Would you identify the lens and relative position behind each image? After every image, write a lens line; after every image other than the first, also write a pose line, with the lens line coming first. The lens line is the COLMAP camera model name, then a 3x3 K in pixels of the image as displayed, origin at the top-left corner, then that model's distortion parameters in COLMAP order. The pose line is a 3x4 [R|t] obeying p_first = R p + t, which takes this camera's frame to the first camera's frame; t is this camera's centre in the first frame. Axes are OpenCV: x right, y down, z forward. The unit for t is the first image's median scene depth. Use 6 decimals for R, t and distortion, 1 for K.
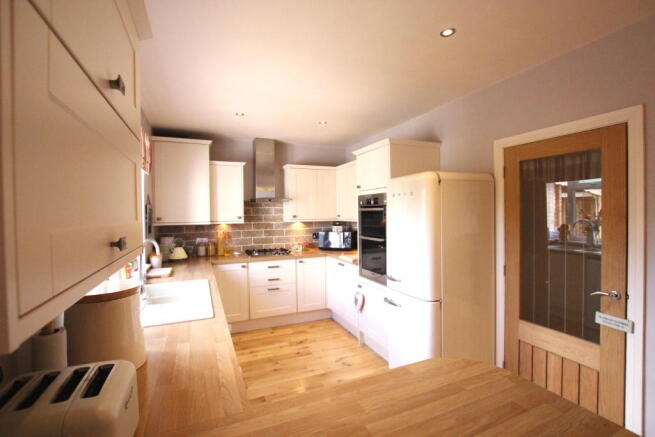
lens RADIAL K [[303.7, 0, 327.8], [0, 303.7, 217.8], [0, 0, 1]] dist [-0.024833, 0.000467]
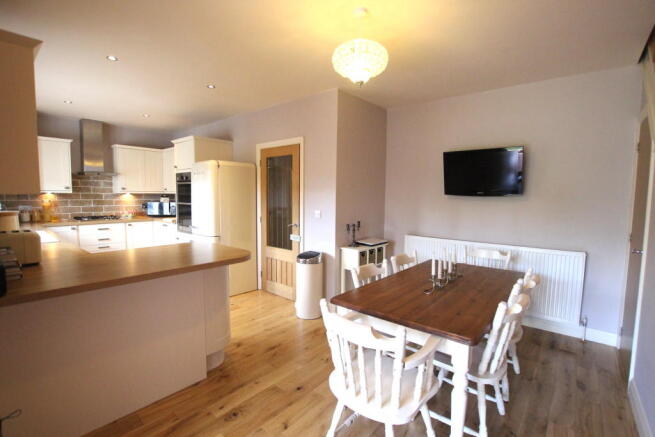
lens RADIAL K [[303.7, 0, 327.8], [0, 303.7, 217.8], [0, 0, 1]] dist [-0.024833, 0.000467]
pose [[0.894930, -0.012320, 0.446036, 0.090798], [-0.013577, 0.998404, 0.054816, 0.038789], [-0.446000, -0.055112, 0.893335, -0.472359]]
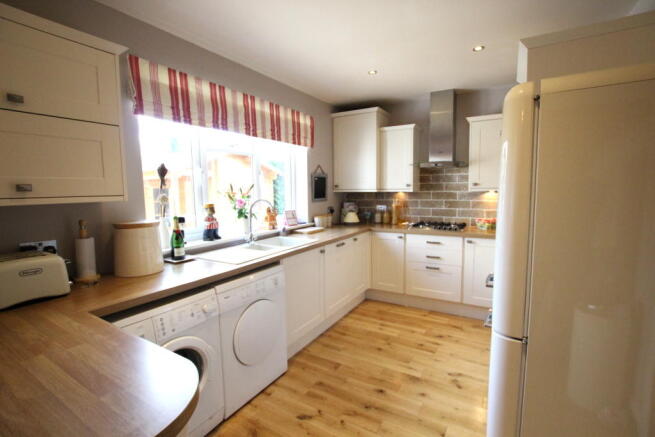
lens RADIAL K [[303.7, 0, 327.8], [0, 303.7, 217.8], [0, 0, 1]] dist [-0.024833, 0.000467]
pose [[0.583799, 0.082196, -0.807726, 0.335277], [-0.010560, 0.995547, 0.093676, 0.014292], [0.811829, -0.046158, 0.582068, 0.261177]]
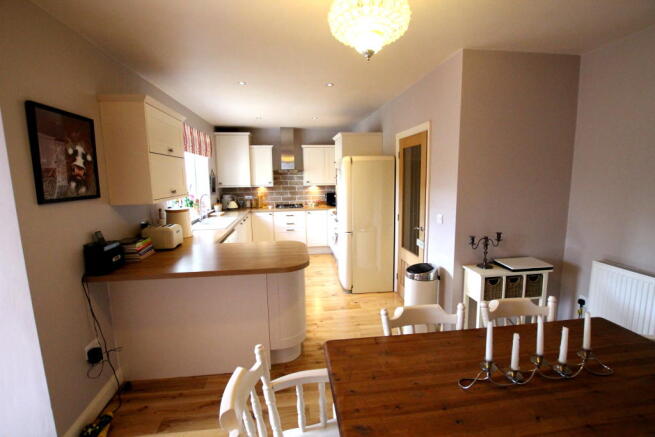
lens RADIAL K [[303.7, 0, 327.8], [0, 303.7, 217.8], [0, 0, 1]] dist [-0.024833, 0.000467]
pose [[0.963110, 0.035159, -0.266803, 0.409249], [-0.002727, 0.992653, 0.120969, -0.010612], [0.269095, -0.115779, 0.956129, -0.401791]]
